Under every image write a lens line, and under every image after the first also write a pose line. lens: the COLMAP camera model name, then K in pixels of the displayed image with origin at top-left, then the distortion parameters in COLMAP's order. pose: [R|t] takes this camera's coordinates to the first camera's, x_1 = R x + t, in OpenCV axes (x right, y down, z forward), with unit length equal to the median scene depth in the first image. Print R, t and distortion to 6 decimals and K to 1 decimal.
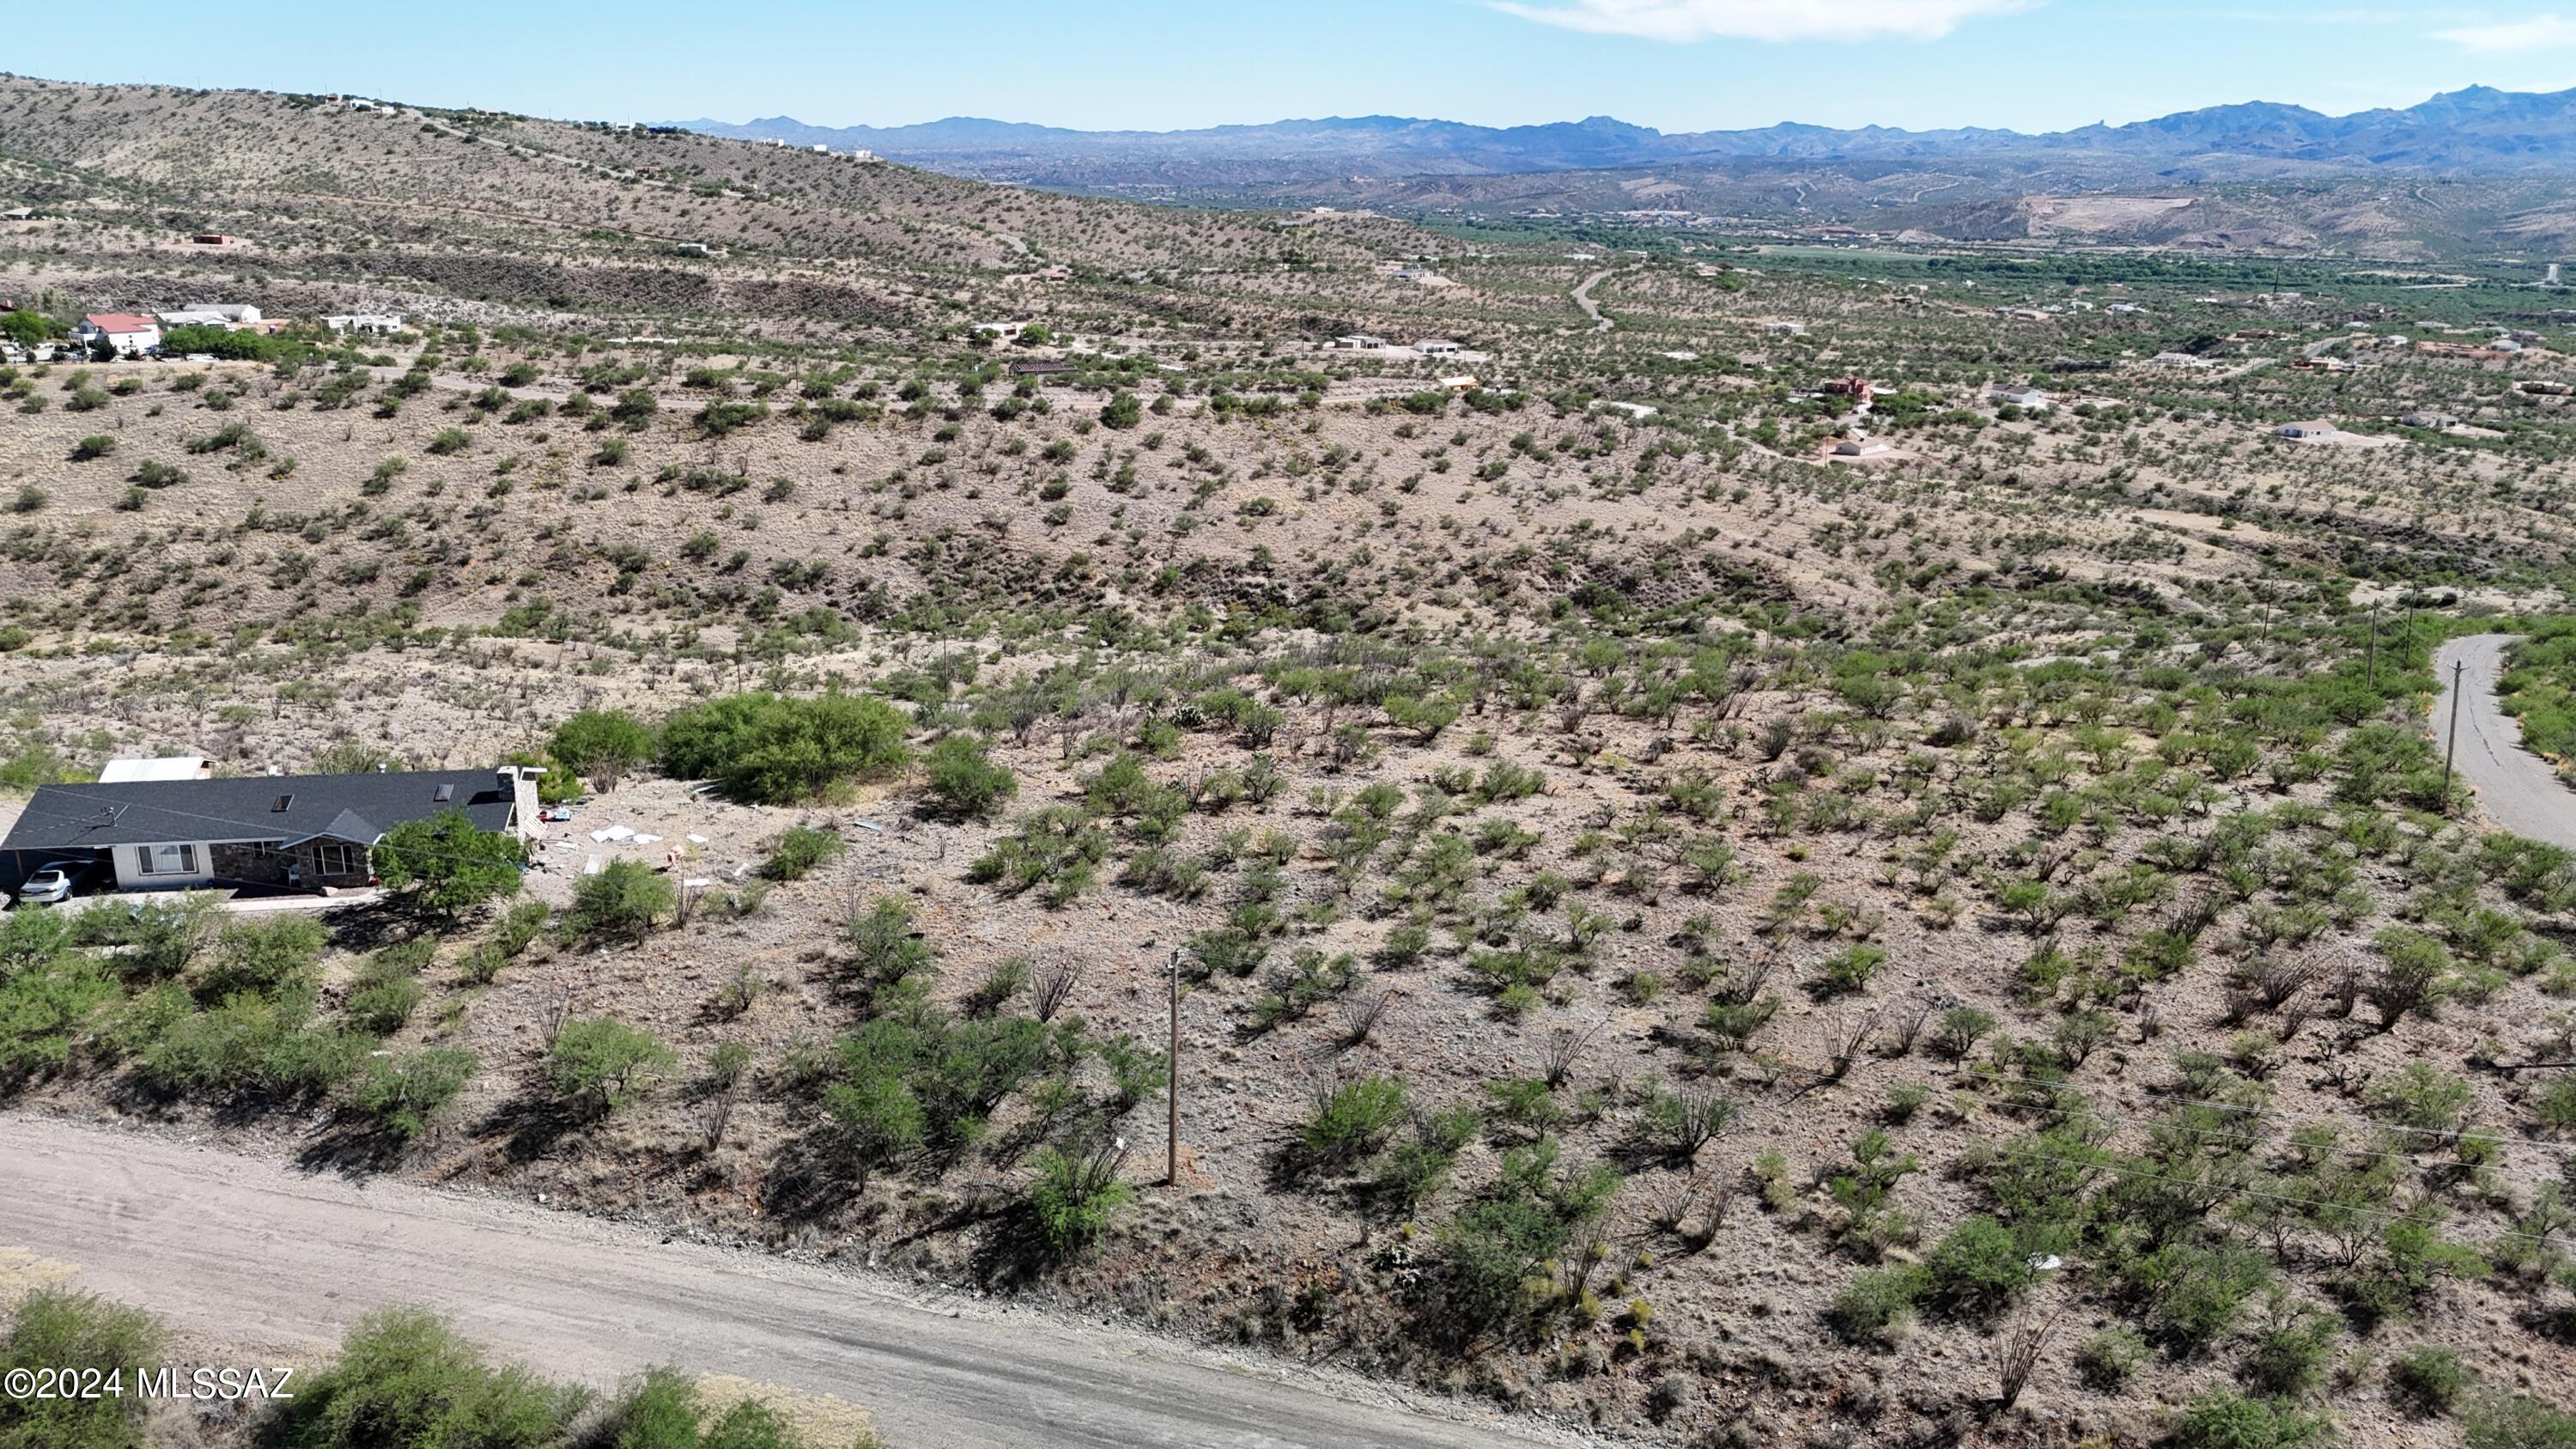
lens RADIAL K [[1892.6, 0, 1285.1], [0, 1892.6, 739.0], [0, 0, 1]] dist [0.068845, -0.063323]
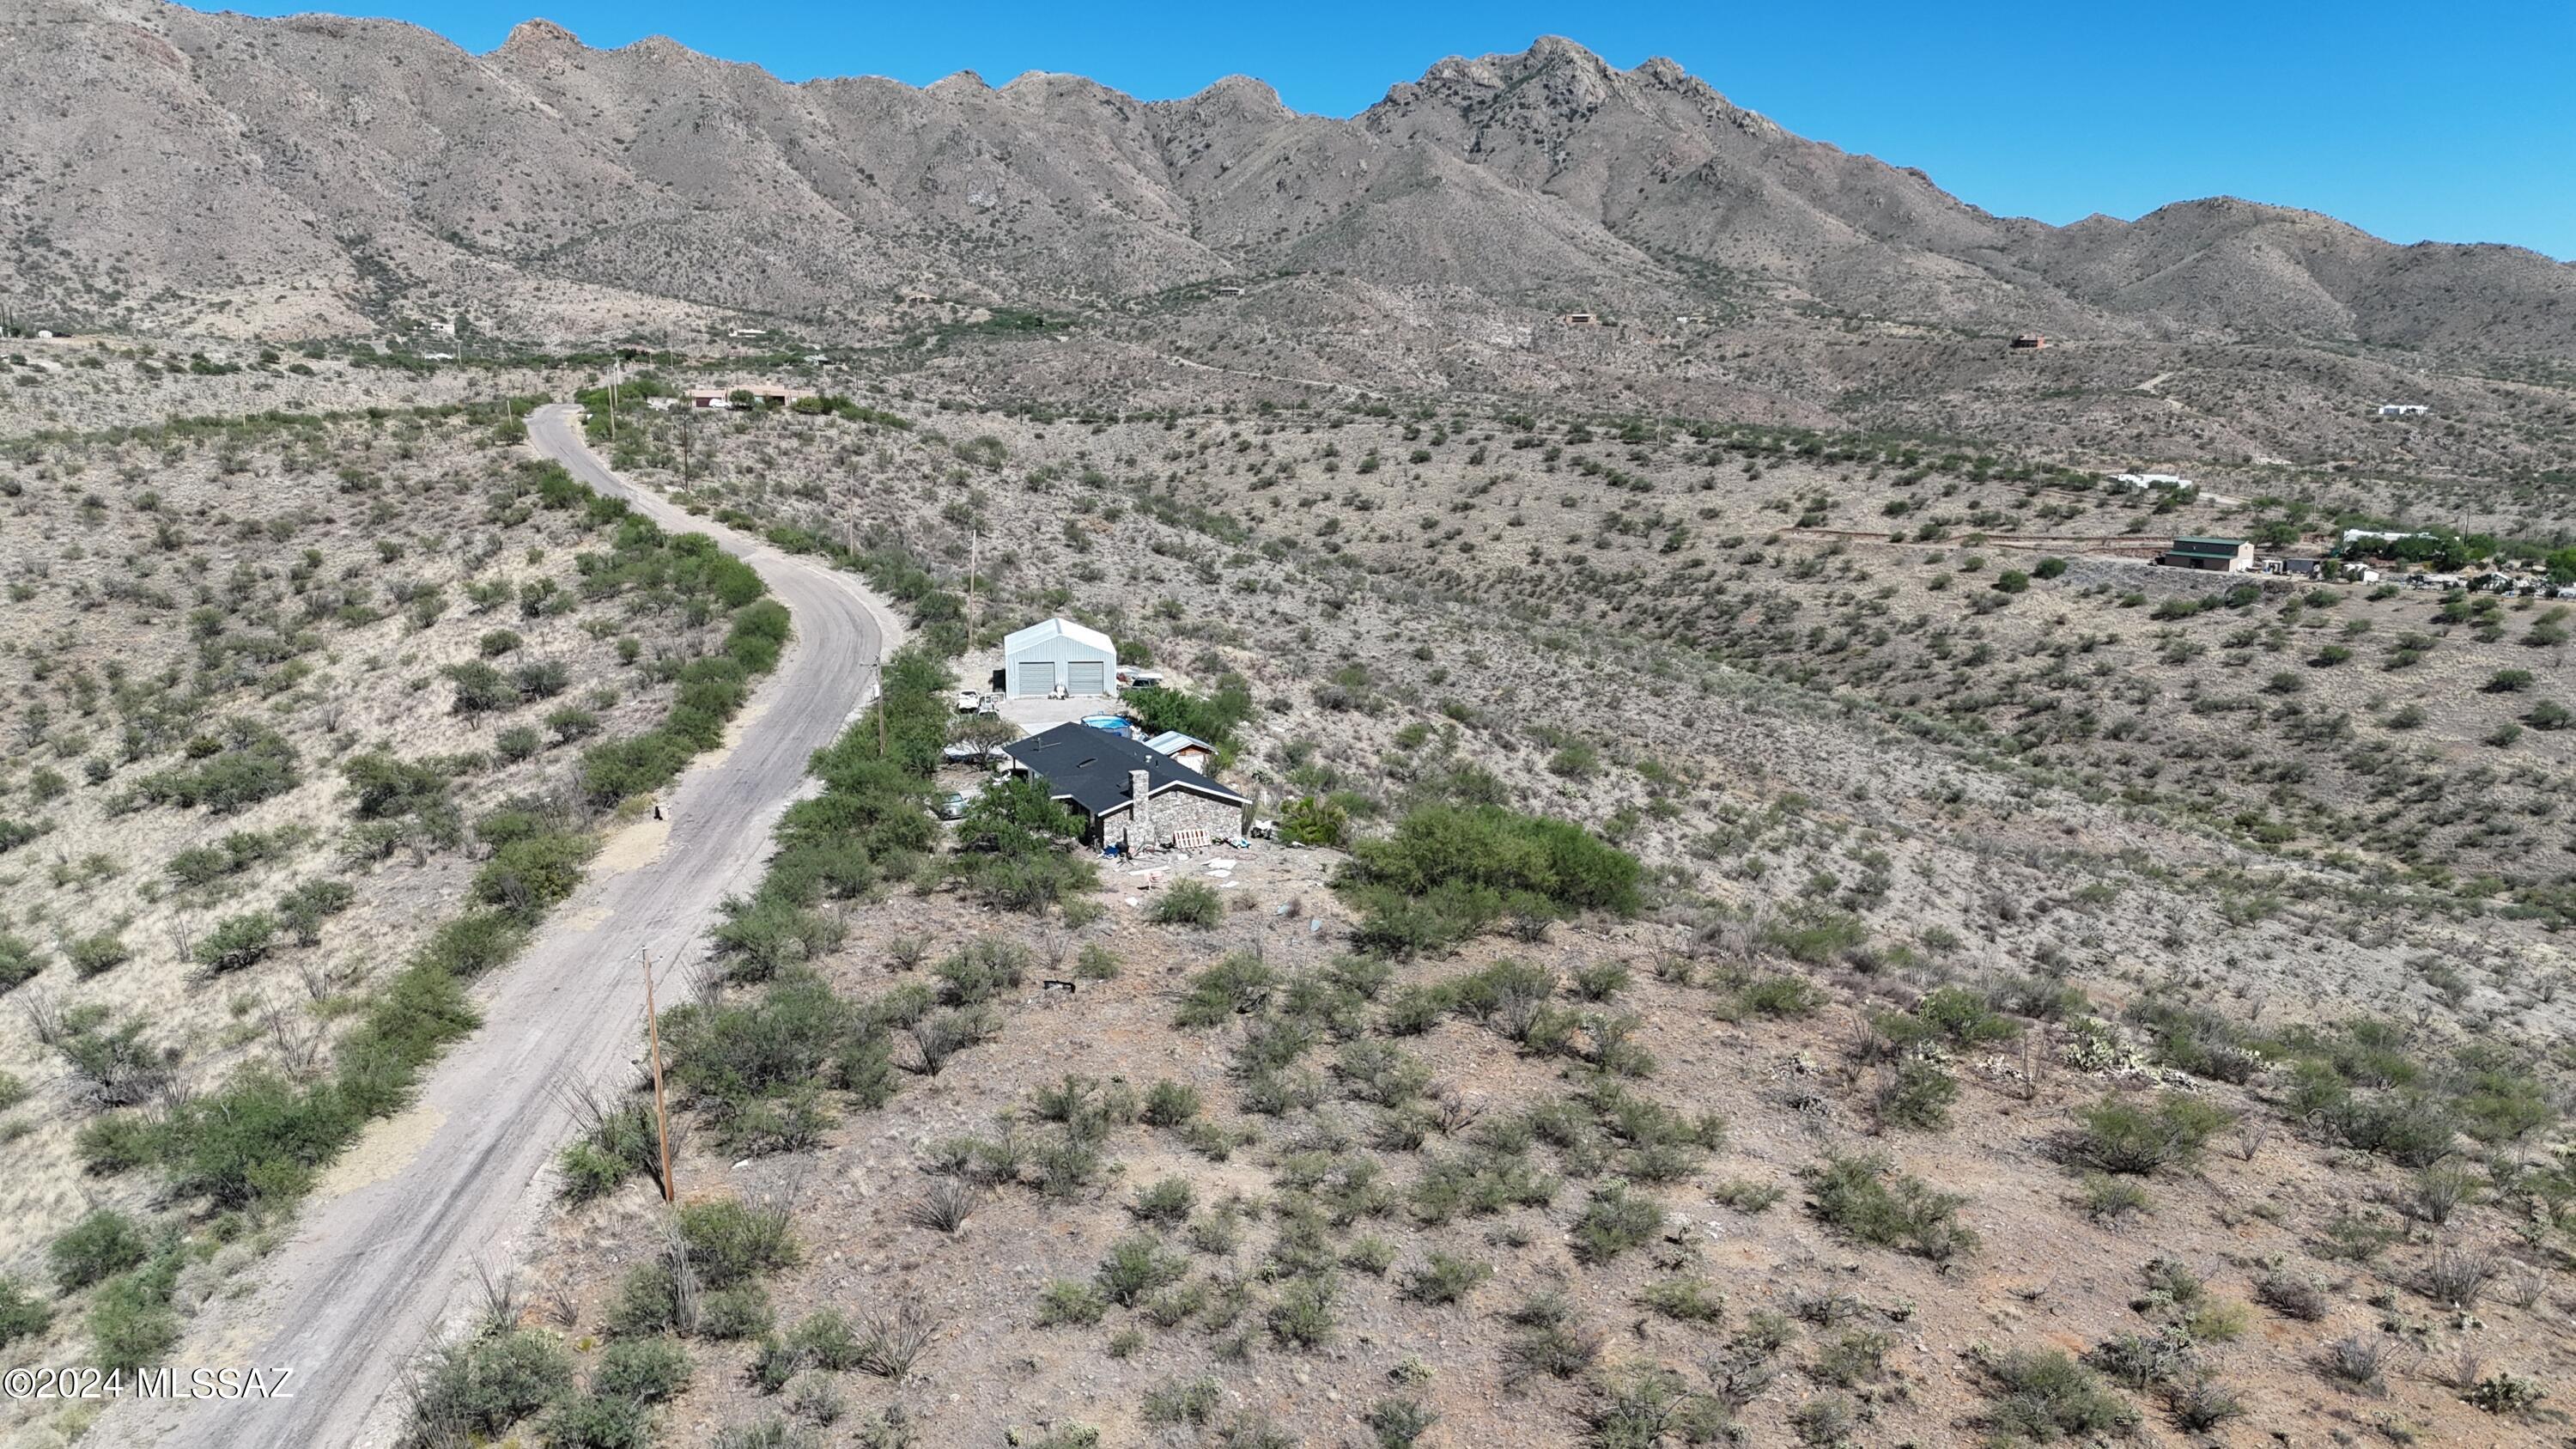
lens RADIAL K [[1892.6, 0, 1282.2], [0, 1892.6, 745.4], [0, 0, 1]] dist [0.068845, -0.063323]
pose [[0.231608, 0.163283, -0.959008, 0.620333], [-0.290739, 0.952375, 0.091938, -0.113660], [0.928347, 0.257527, 0.268050, 0.666619]]
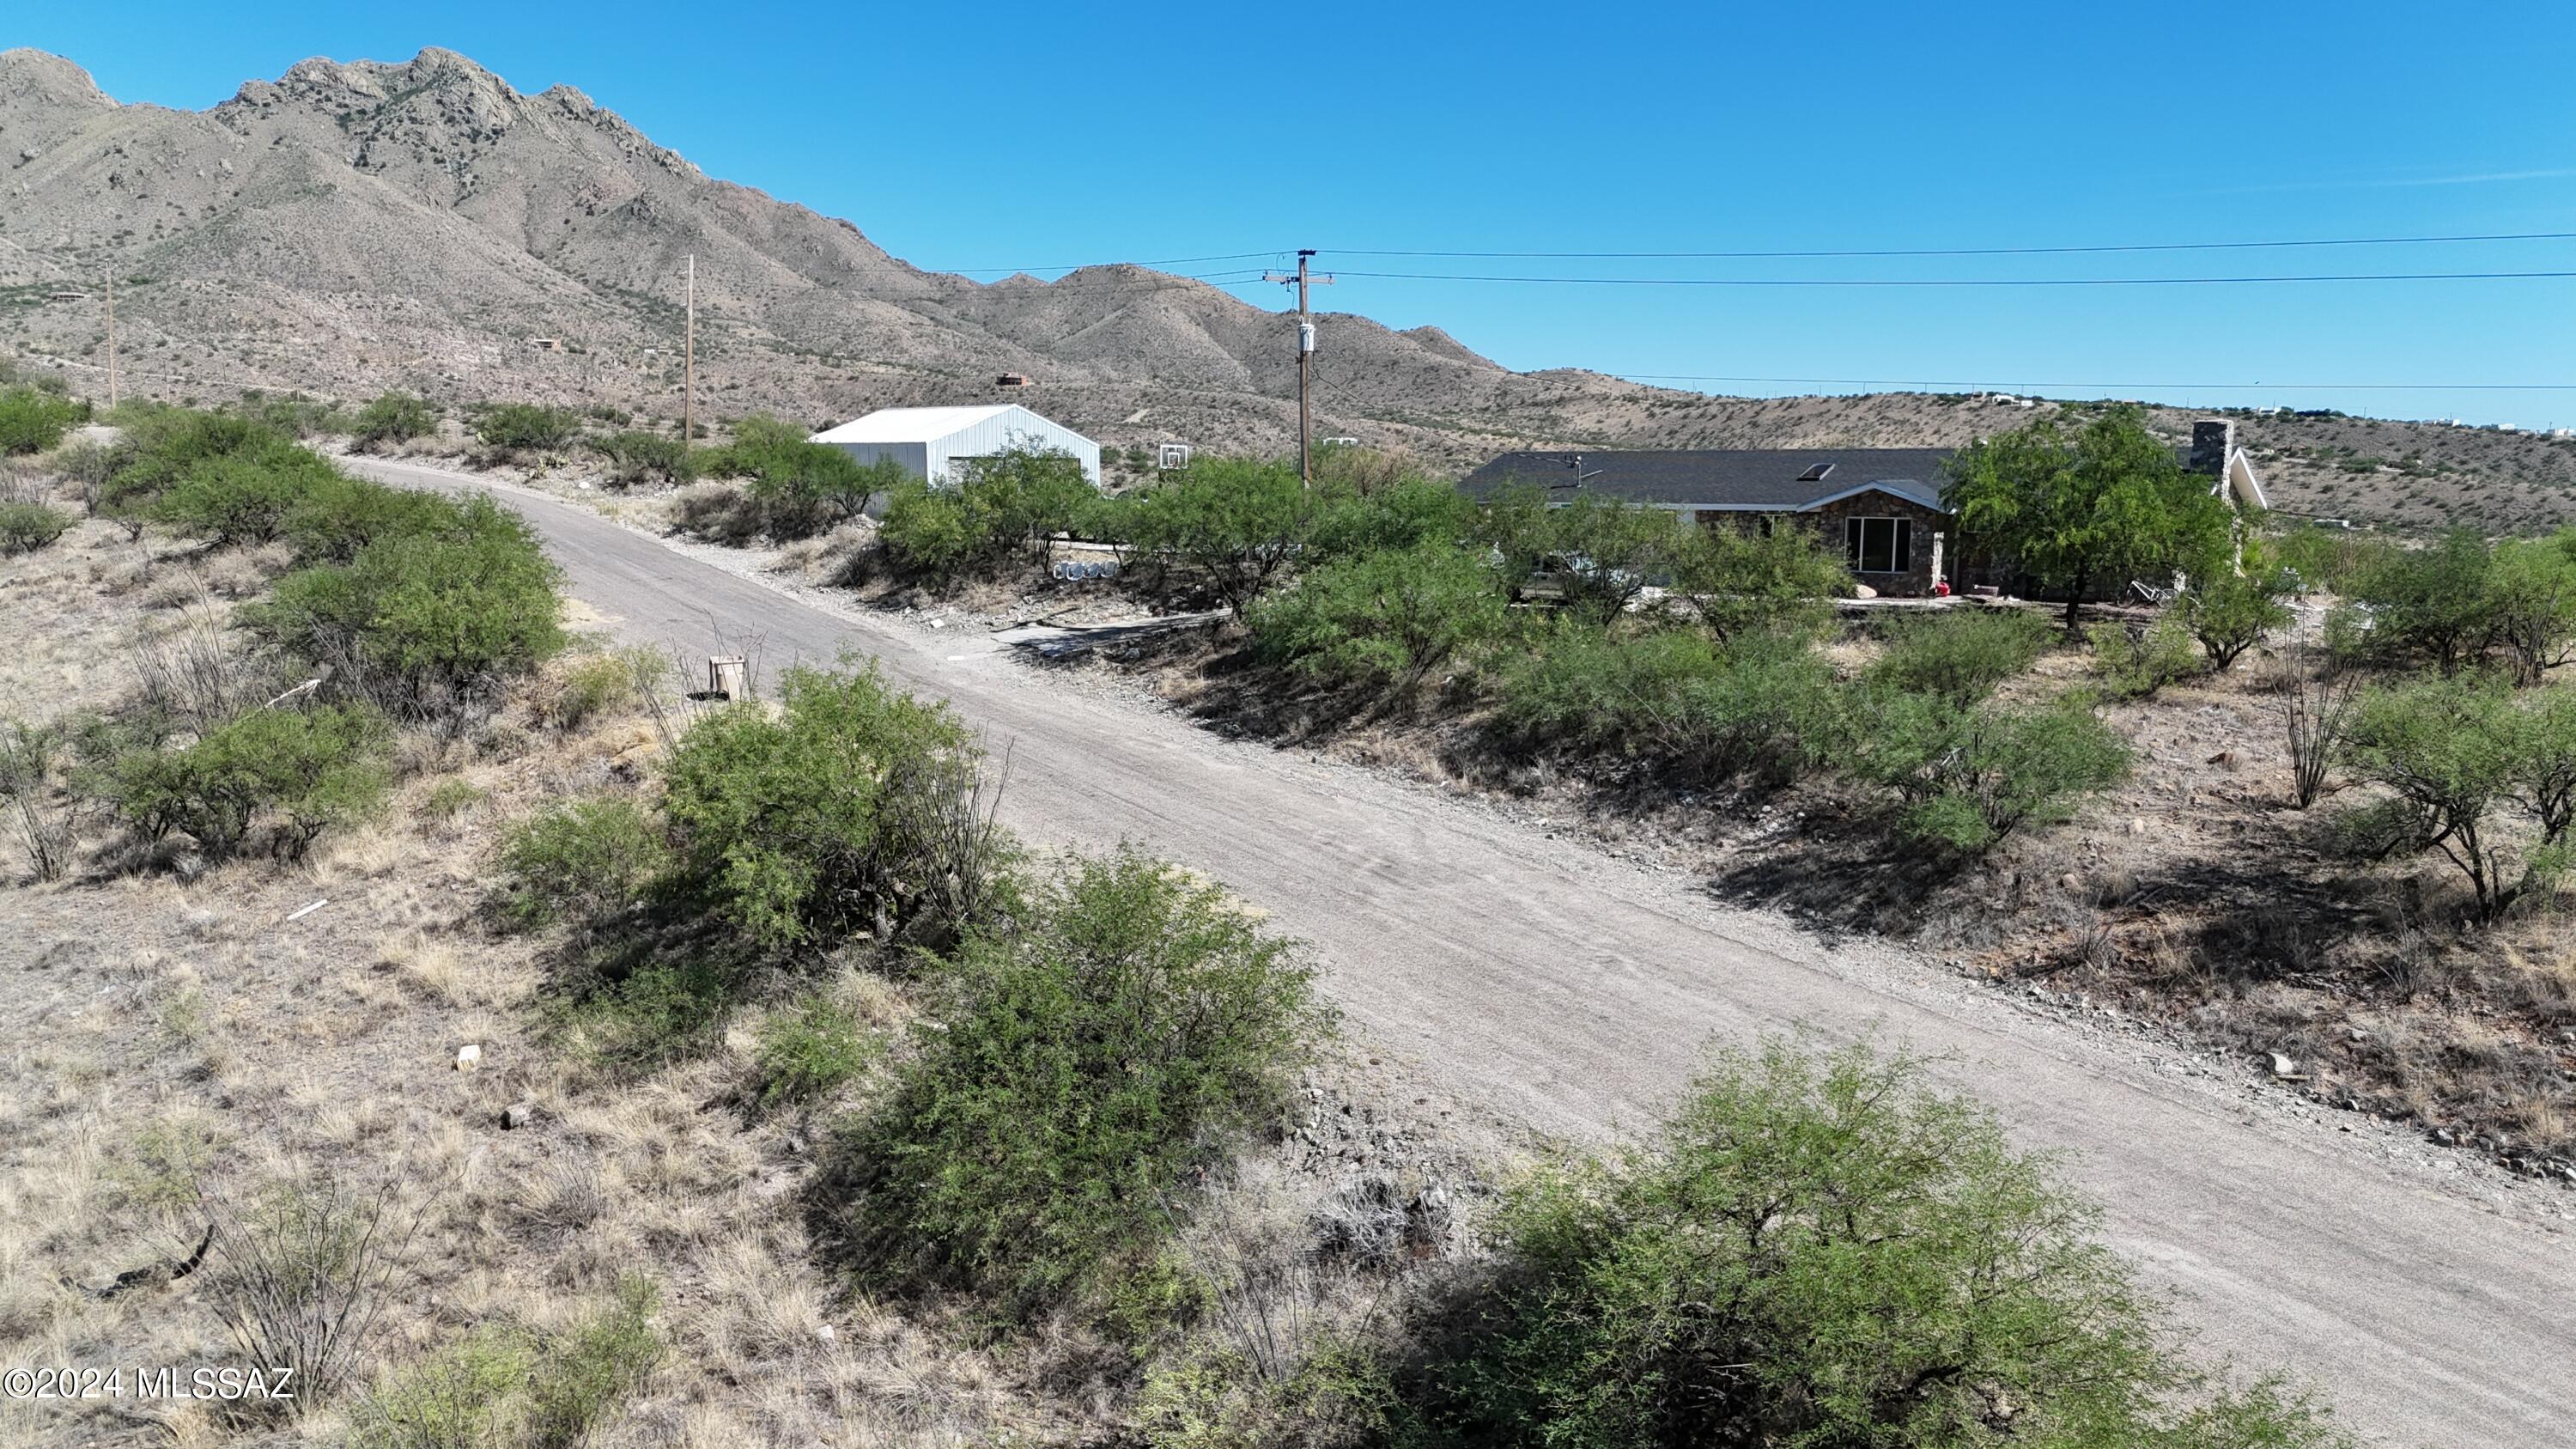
lens RADIAL K [[1892.6, 0, 1284.6], [0, 1892.6, 723.0], [0, 0, 1]] dist [0.068845, -0.063323]
pose [[0.709653, 0.083993, -0.699527, -0.187730], [-0.202103, 0.975411, -0.087910, 0.167314], [0.674942, 0.203762, 0.709178, 0.414730]]
